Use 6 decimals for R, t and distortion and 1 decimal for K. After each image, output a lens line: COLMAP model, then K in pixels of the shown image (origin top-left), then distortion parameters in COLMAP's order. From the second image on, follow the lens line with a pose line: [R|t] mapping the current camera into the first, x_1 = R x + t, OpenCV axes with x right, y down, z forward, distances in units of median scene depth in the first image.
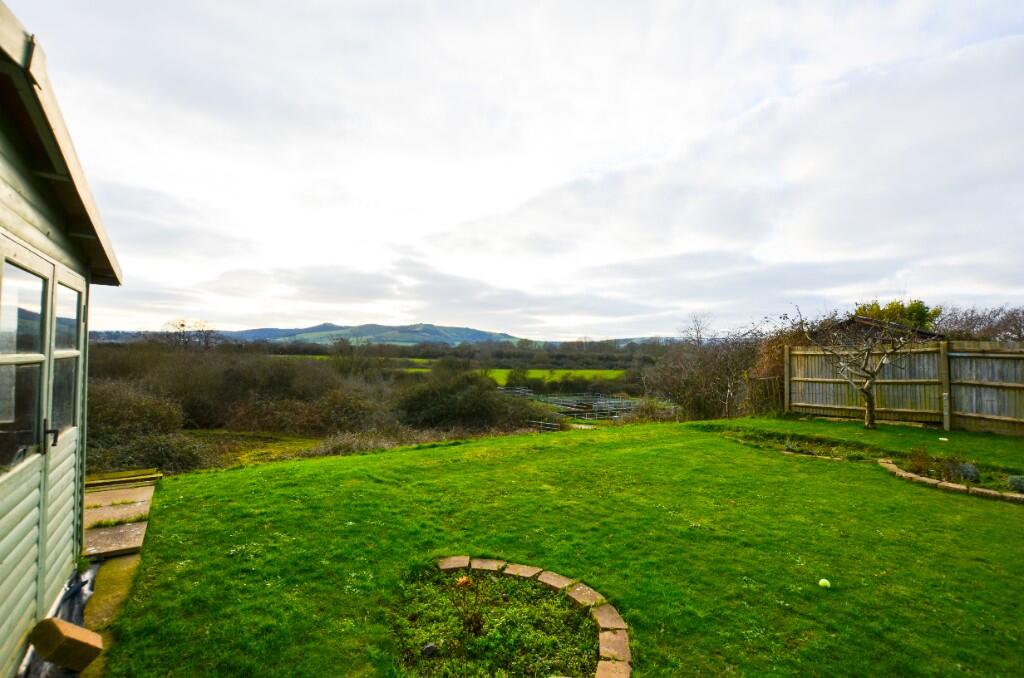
lens RADIAL K [[450.8, 0, 517.2], [0, 450.8, 343.6], [0, 0, 1]] dist [-0.015431, 0.000056]
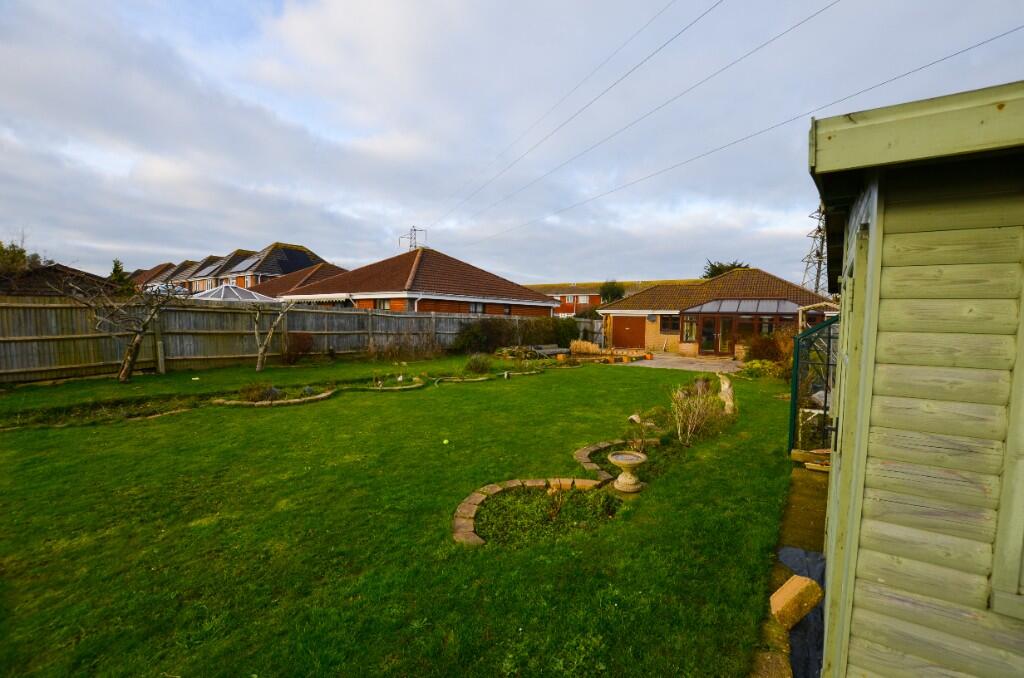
lens RADIAL K [[450.8, 0, 517.2], [0, 450.8, 343.6], [0, 0, 1]] dist [-0.015431, 0.000056]
pose [[-0.309740, -0.080601, 0.947399, -0.452492], [-0.047245, 0.996474, 0.069329, -0.009413], [-0.949647, -0.023286, -0.312456, 0.506101]]
